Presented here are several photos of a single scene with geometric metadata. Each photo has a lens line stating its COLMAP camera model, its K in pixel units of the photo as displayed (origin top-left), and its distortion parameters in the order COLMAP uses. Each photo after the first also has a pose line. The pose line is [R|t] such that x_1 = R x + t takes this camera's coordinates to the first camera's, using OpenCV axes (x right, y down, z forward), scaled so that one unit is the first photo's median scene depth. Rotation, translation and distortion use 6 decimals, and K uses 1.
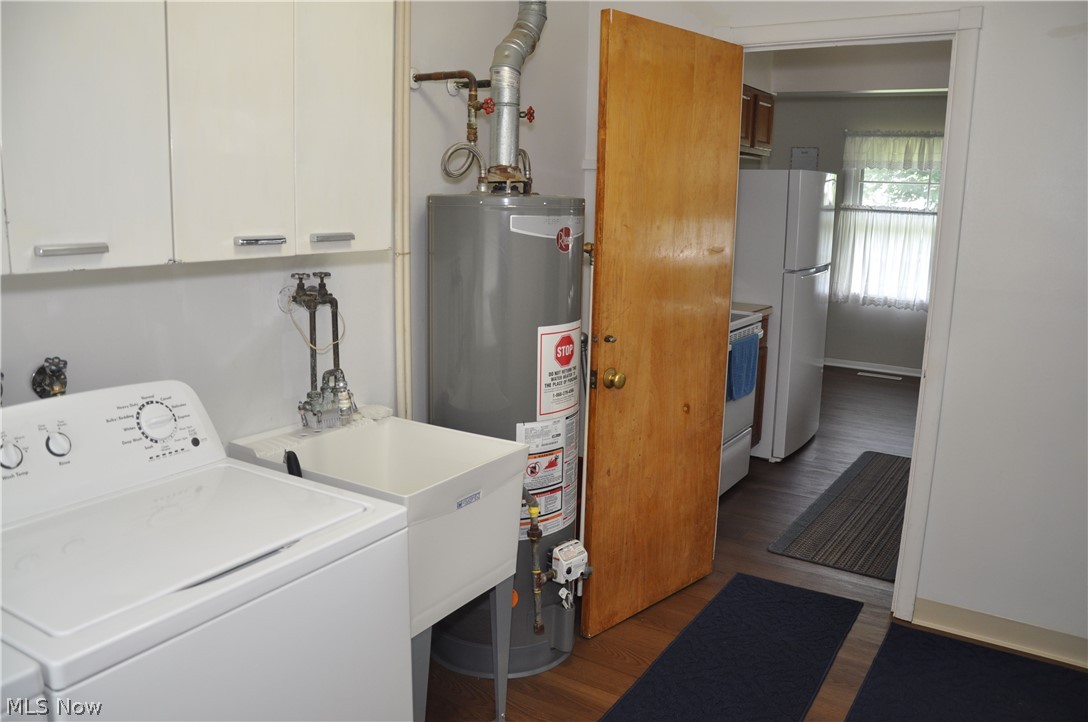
lens RADIAL K [[864.1, 0, 544.0], [0, 864.1, 361.0], [0, 0, 1]] dist [-0.153648, 0.125111]
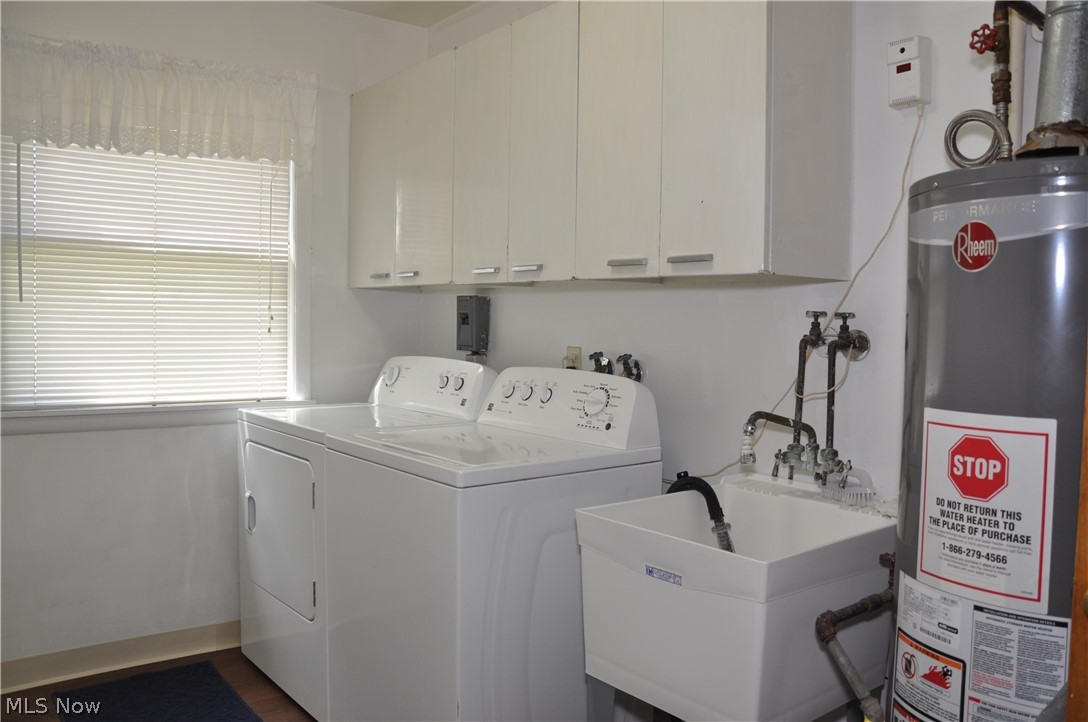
lens RADIAL K [[864.1, 0, 544.0], [0, 864.1, 361.0], [0, 0, 1]] dist [-0.153648, 0.125111]
pose [[-0.343968, 0.016137, -0.938843, 0.235426], [-0.201830, 0.975211, 0.090708, -0.027378], [0.917033, 0.220688, -0.332185, 0.382036]]
